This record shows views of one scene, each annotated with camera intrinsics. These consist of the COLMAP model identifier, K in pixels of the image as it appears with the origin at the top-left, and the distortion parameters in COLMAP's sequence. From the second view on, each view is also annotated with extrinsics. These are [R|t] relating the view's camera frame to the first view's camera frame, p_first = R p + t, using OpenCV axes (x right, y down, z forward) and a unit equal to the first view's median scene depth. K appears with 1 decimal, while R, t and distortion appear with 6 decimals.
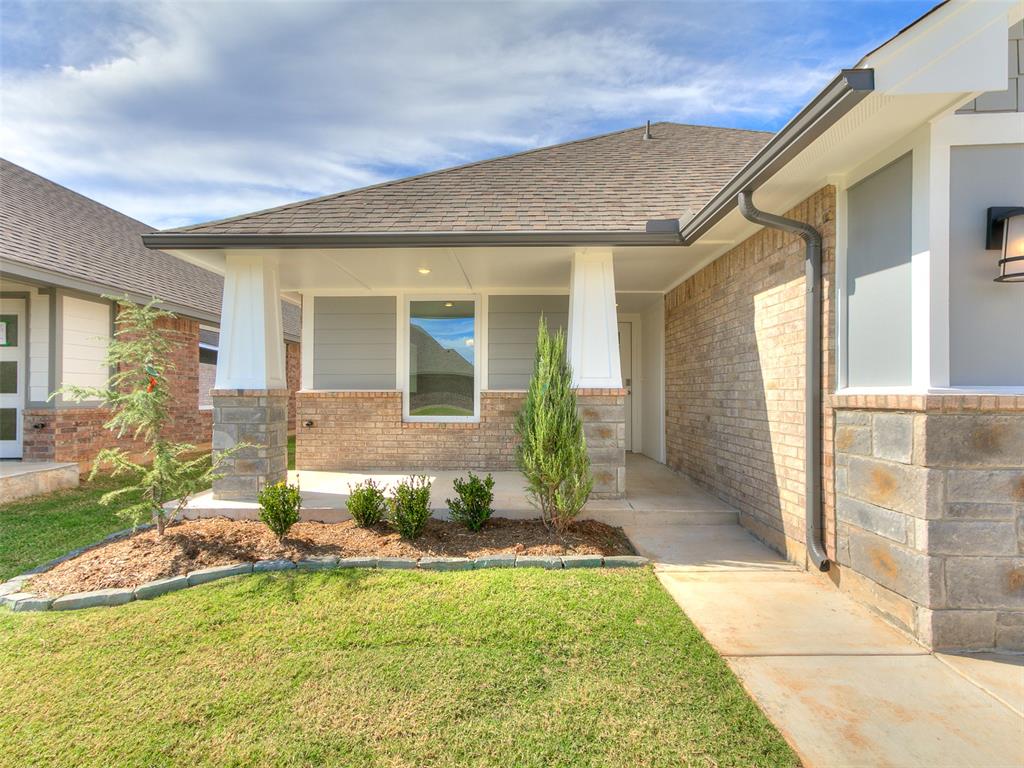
lens RADIAL K [[541.2, 0, 451.1], [0, 541.2, 385.7], [0, 0, 1]] dist [0.015717, 0.006586]
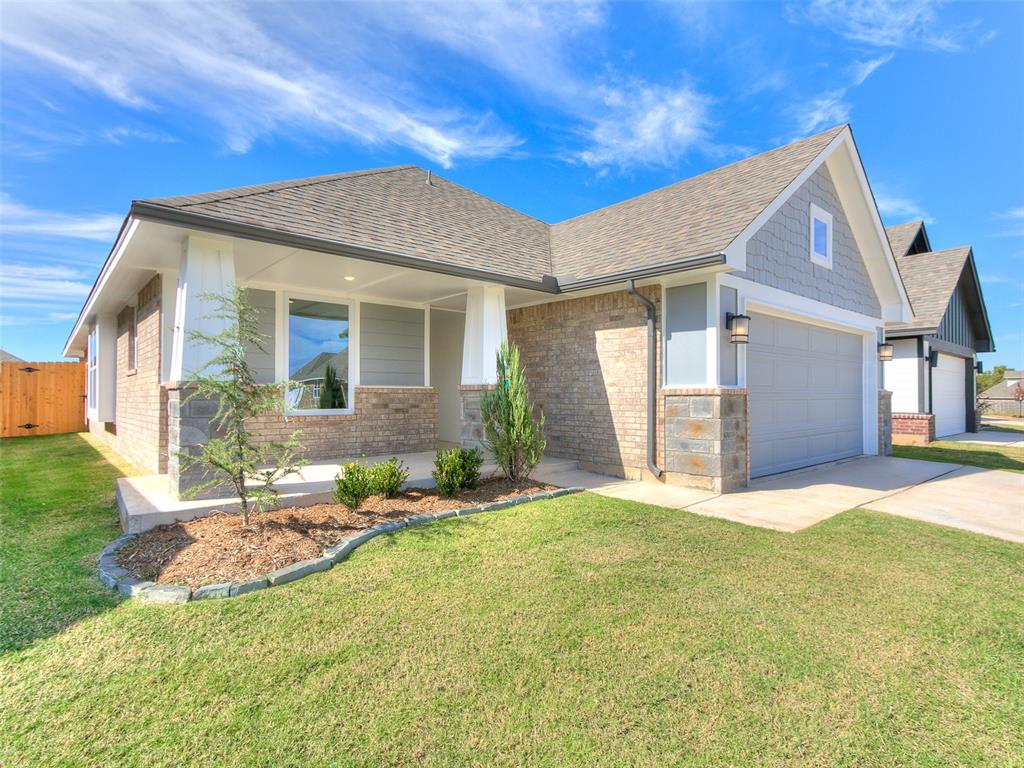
lens RADIAL K [[559.2, 0, 493.4], [0, 559.2, 383.2], [0, 0, 1]] dist [0.027328, 0.002511]
pose [[0.730515, 0.013638, 0.682761, -0.993507], [-0.012236, 0.999901, -0.006880, 0.015016], [-0.682787, -0.003328, 0.730610, -0.073041]]
